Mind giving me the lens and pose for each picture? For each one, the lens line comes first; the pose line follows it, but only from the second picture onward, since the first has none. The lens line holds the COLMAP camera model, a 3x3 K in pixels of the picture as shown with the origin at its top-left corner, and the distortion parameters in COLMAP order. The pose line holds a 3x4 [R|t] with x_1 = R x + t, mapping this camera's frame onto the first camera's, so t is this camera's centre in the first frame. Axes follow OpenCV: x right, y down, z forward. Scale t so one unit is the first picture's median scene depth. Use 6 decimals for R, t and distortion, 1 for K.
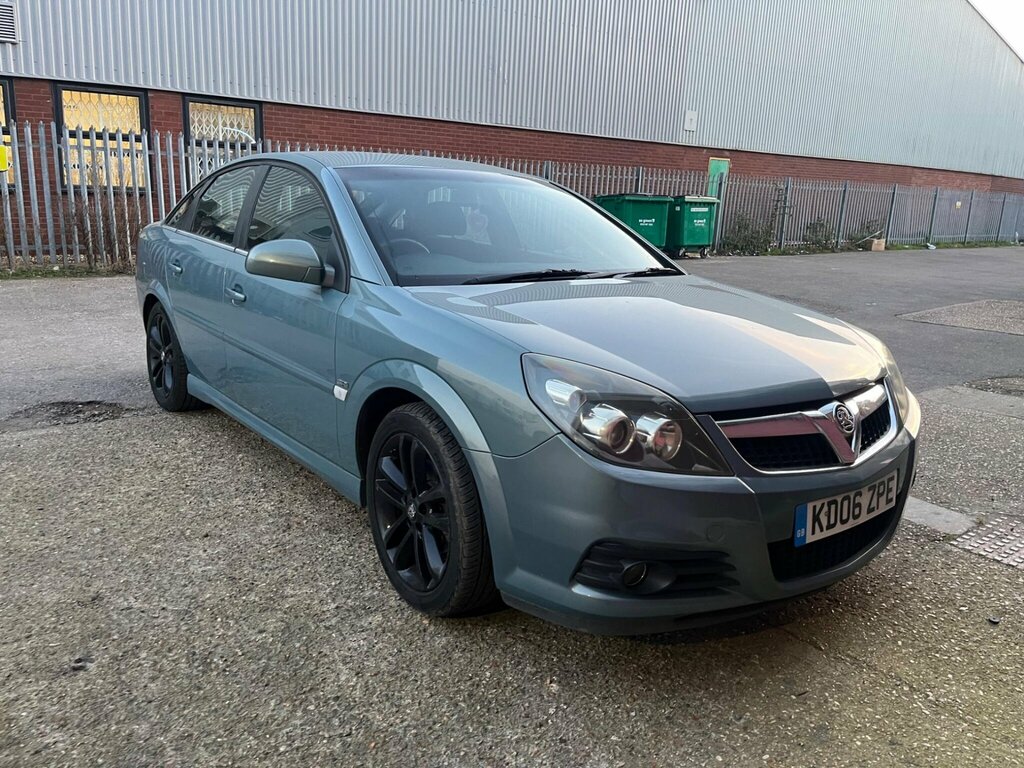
lens RADIAL K [[760.2, 0, 512.0], [0, 760.2, 384.0], [0, 0, 1]] dist [0.061016, -0.107705]
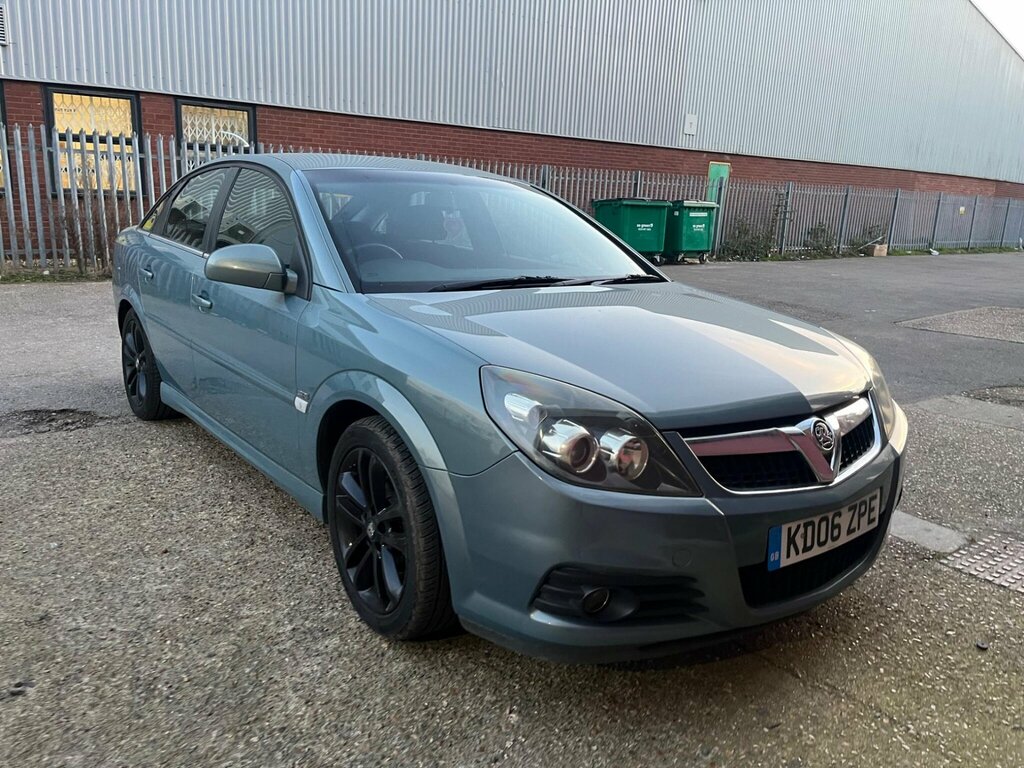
lens RADIAL K [[761.0, 0, 509.3], [0, 761.0, 394.2], [0, 0, 1]] dist [0.061060, -0.107096]
pose [[0.999978, 0.003030, -0.005834, 0.042515], [-0.002991, 0.999973, 0.006687, -0.008629], [0.005854, -0.006670, 0.999961, 0.041689]]
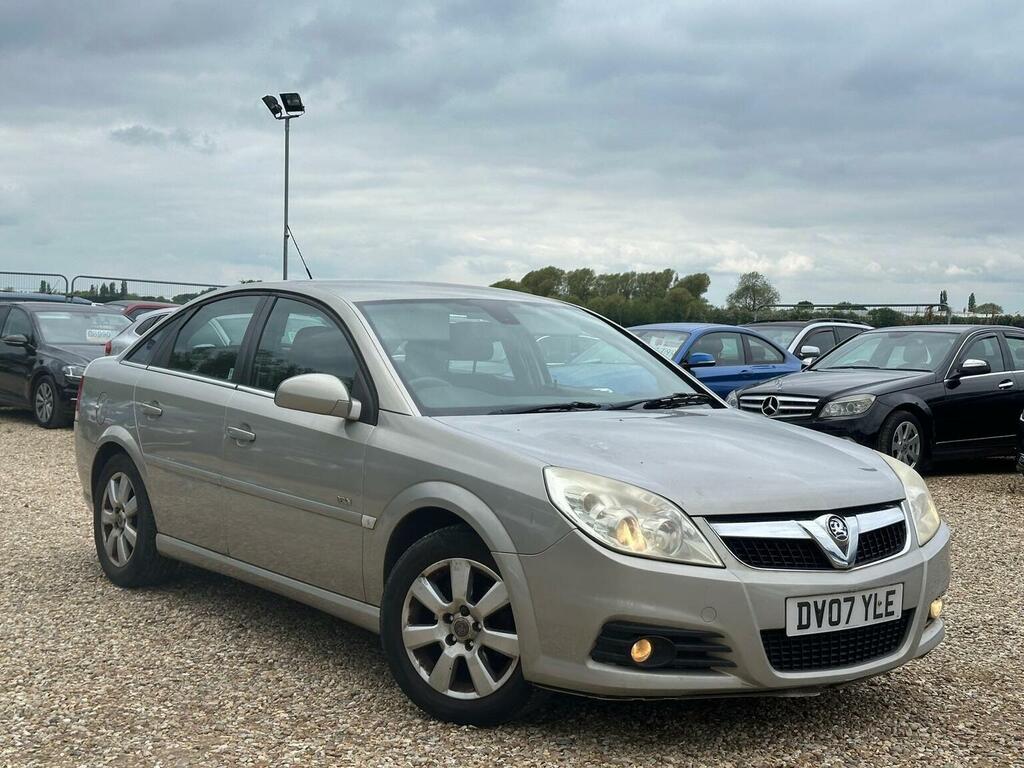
lens RADIAL K [[1406.7, 0, 512.0], [0, 1406.7, 384.0], [0, 0, 1]] dist [0.195013, -0.386107]
pose [[0.999812, -0.007109, -0.018048, 0.001835], [0.003774, 0.983934, -0.178492, 0.170993], [0.019027, 0.178390, 0.983776, -0.898026]]
